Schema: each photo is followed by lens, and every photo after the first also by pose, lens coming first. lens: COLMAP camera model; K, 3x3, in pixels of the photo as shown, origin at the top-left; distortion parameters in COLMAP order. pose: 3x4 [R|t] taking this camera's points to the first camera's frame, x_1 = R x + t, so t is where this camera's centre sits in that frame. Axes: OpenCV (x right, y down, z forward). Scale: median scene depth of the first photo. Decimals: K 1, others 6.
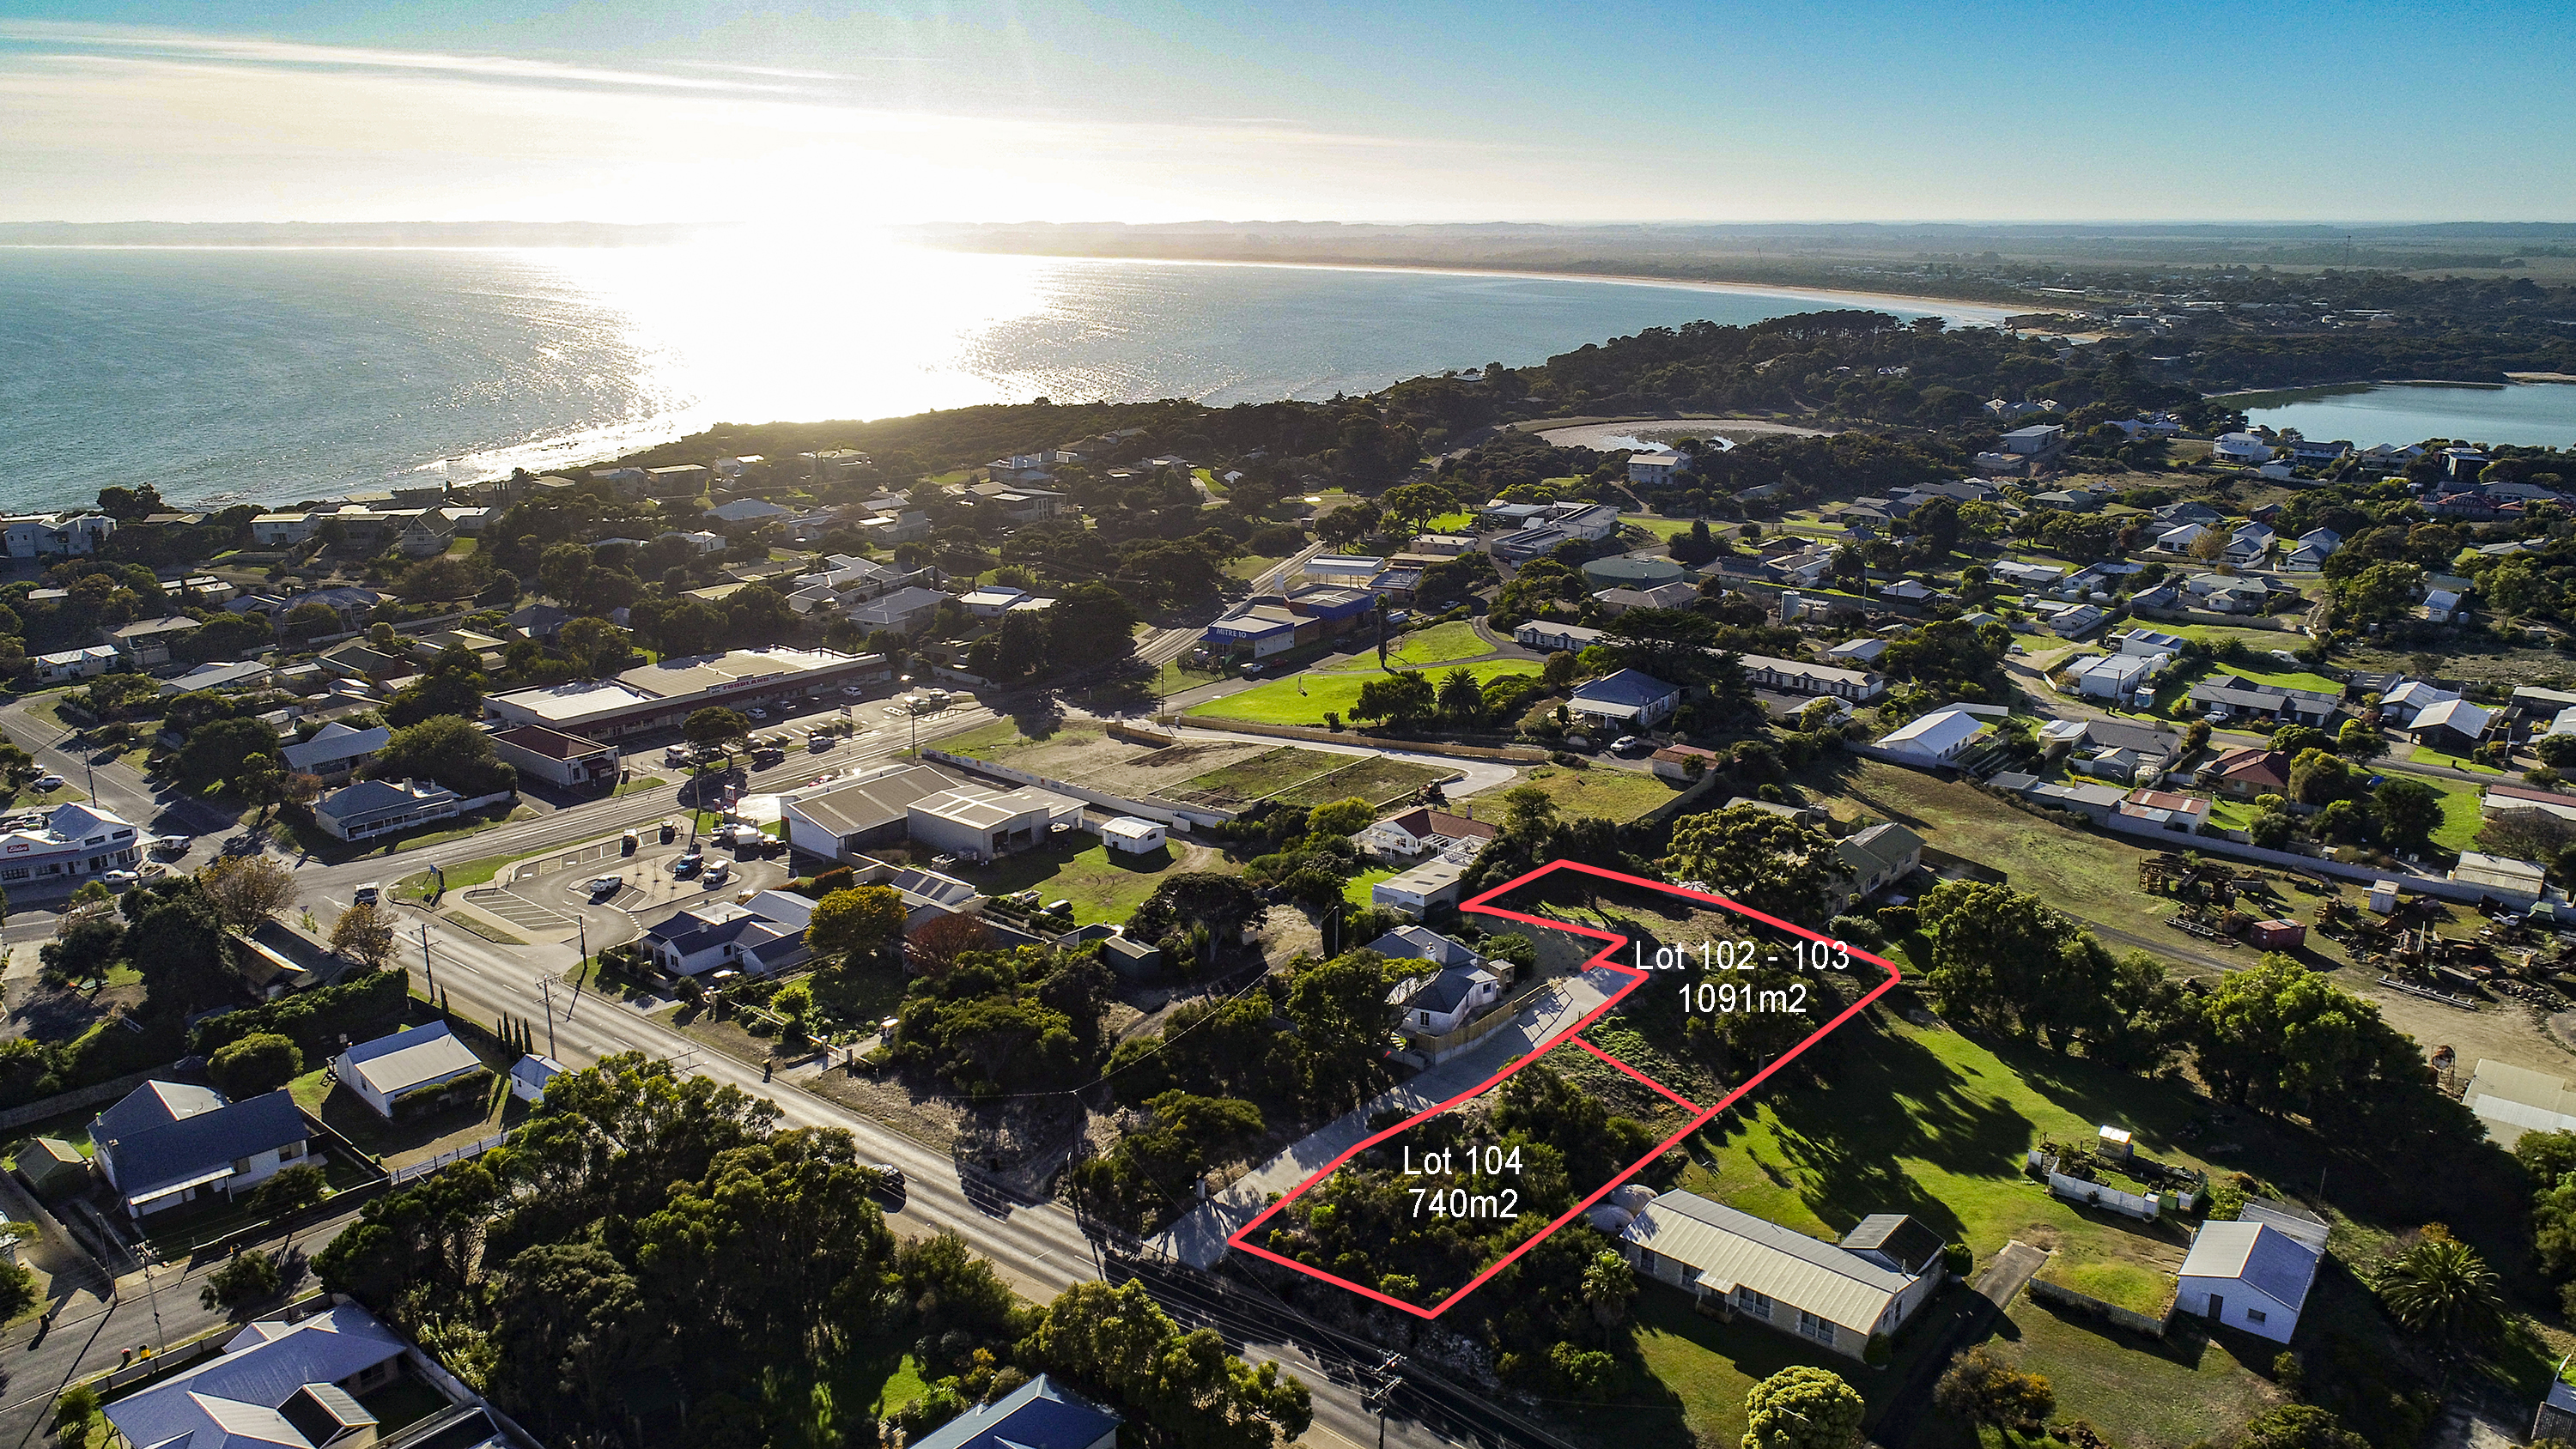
lens RADIAL K [[1820.0, 0, 1288.0], [0, 1820.0, 724.5], [0, 0, 1]] dist [-0.001073, -0.001283]
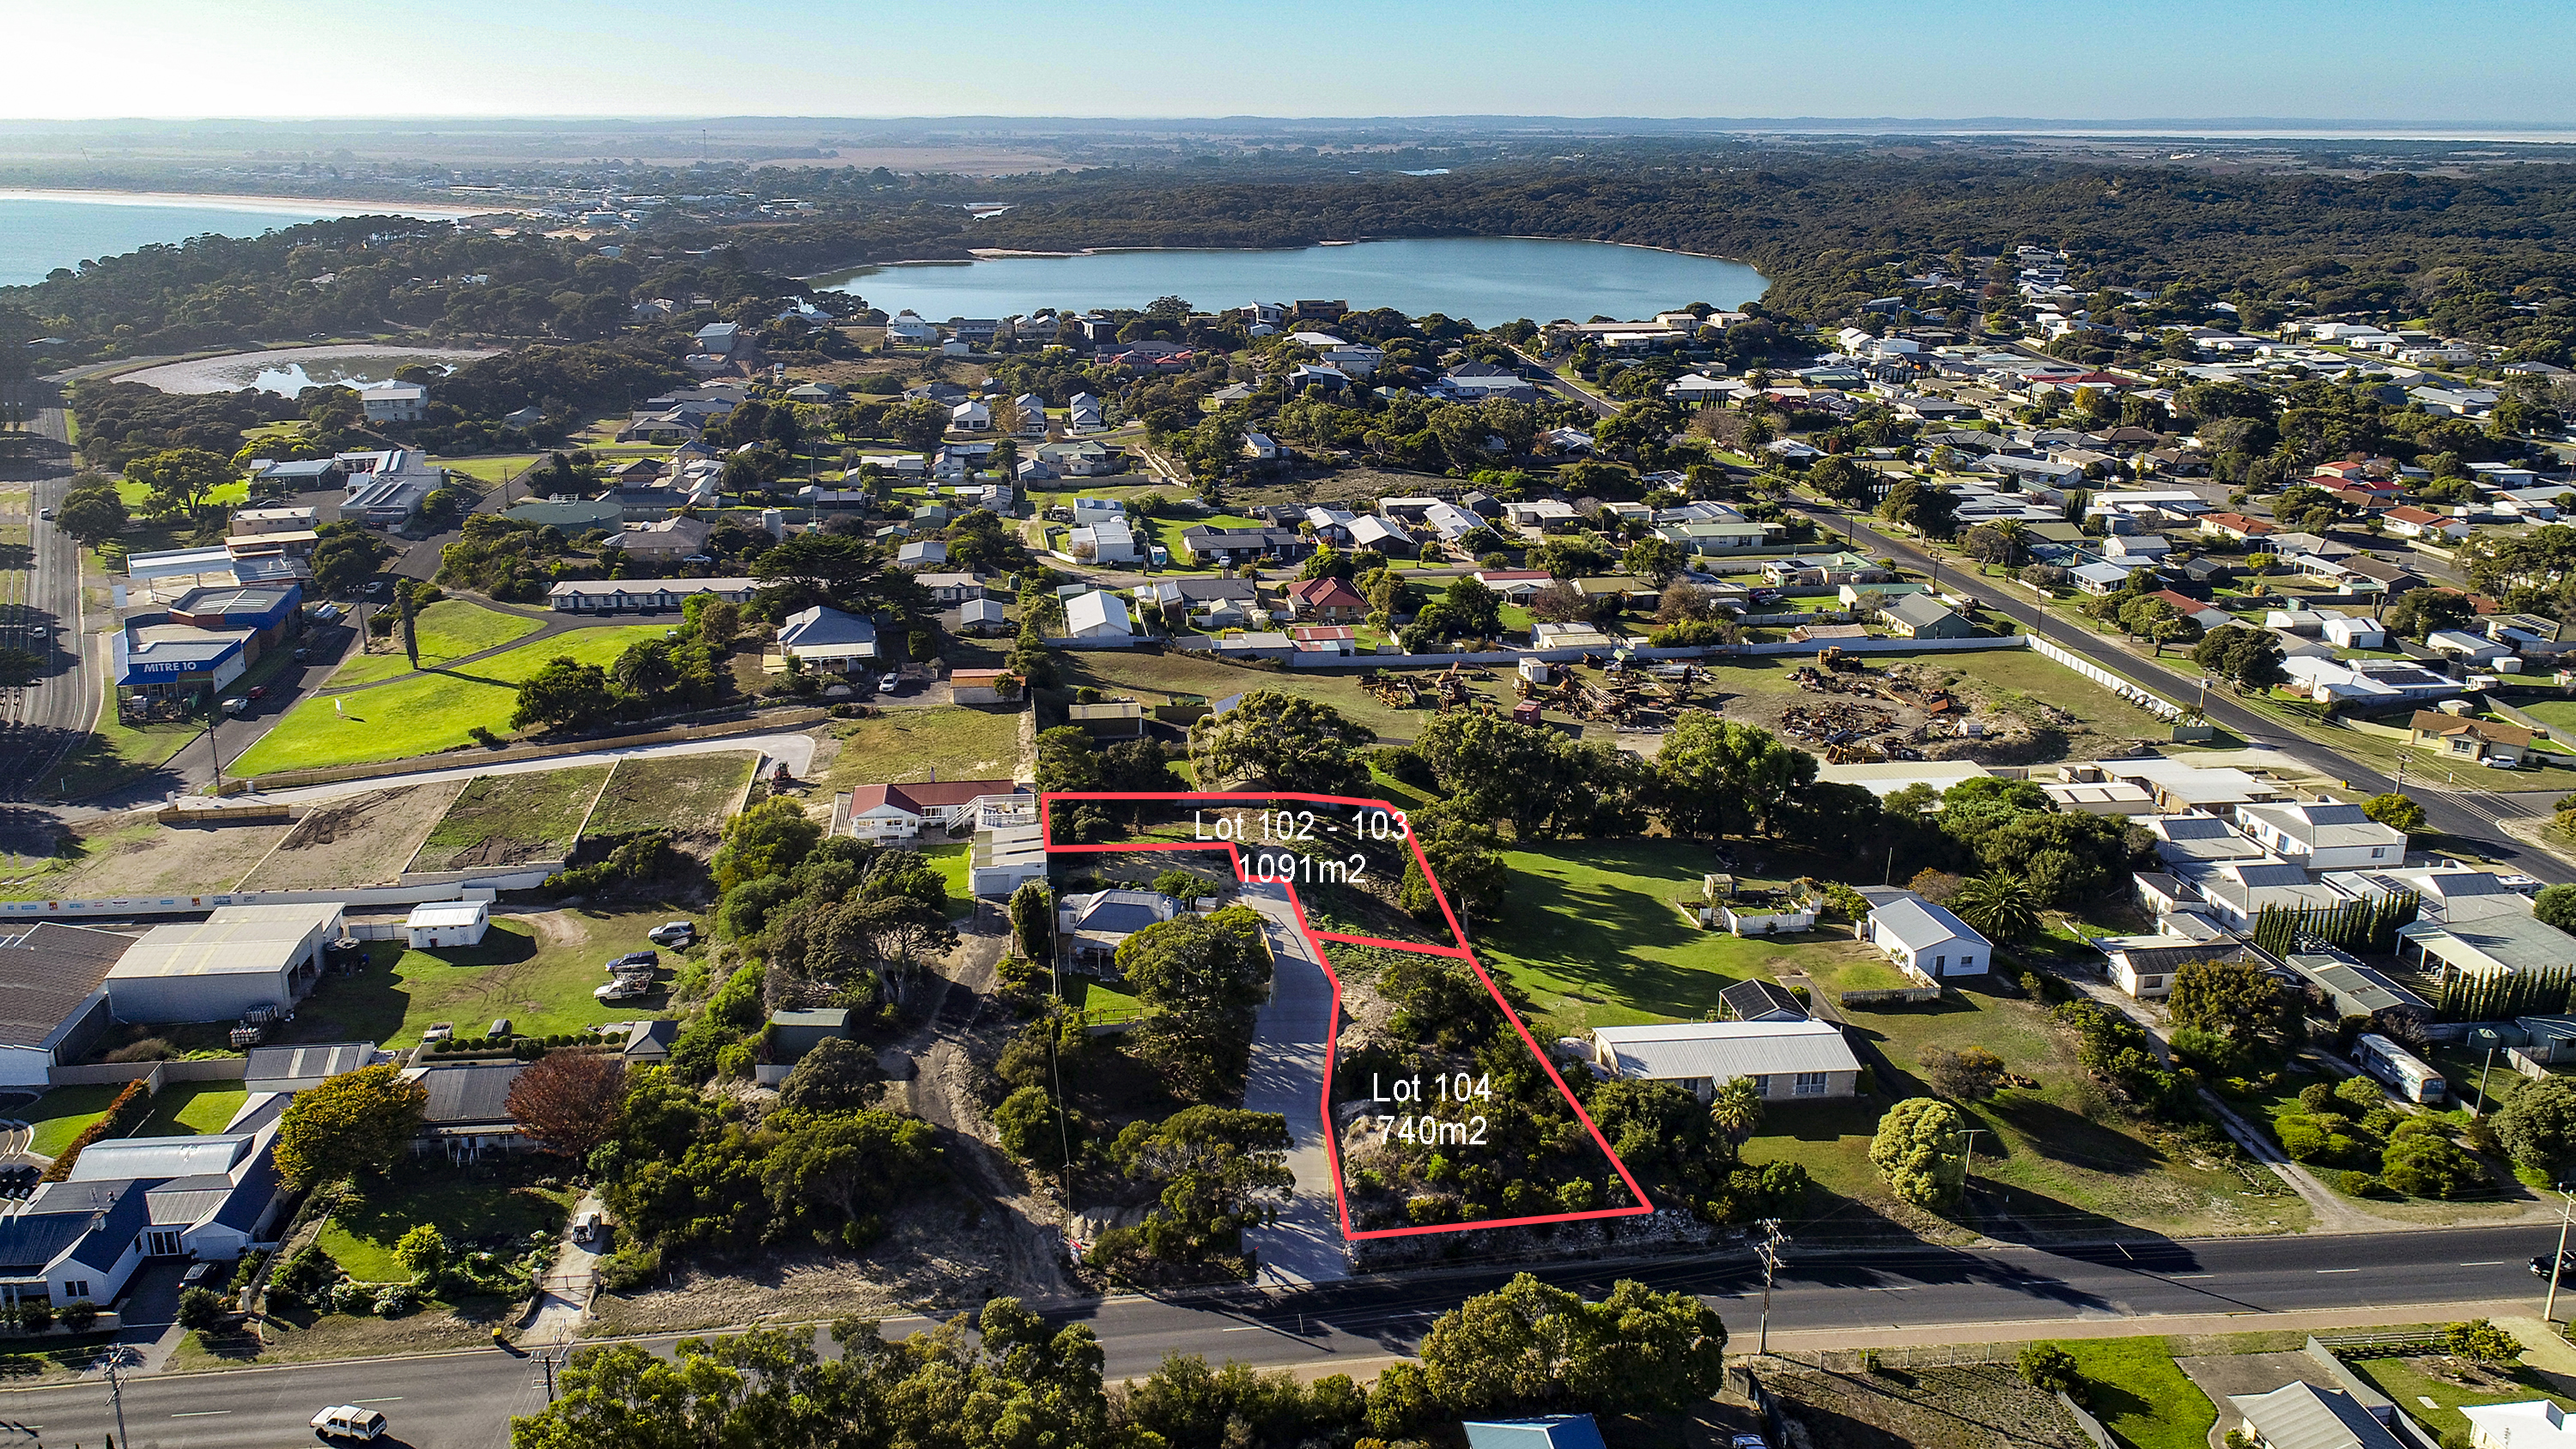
lens RADIAL K [[1943.6, 0, 1182.2], [0, 1943.6, 720.1], [0, 0, 1]] dist [-0.004017, -0.003336]
pose [[0.696043, -0.210920, 0.686321, -0.396204], [0.188894, 0.975999, 0.108374, -0.050216], [-0.692707, 0.054209, 0.719179, 0.197568]]
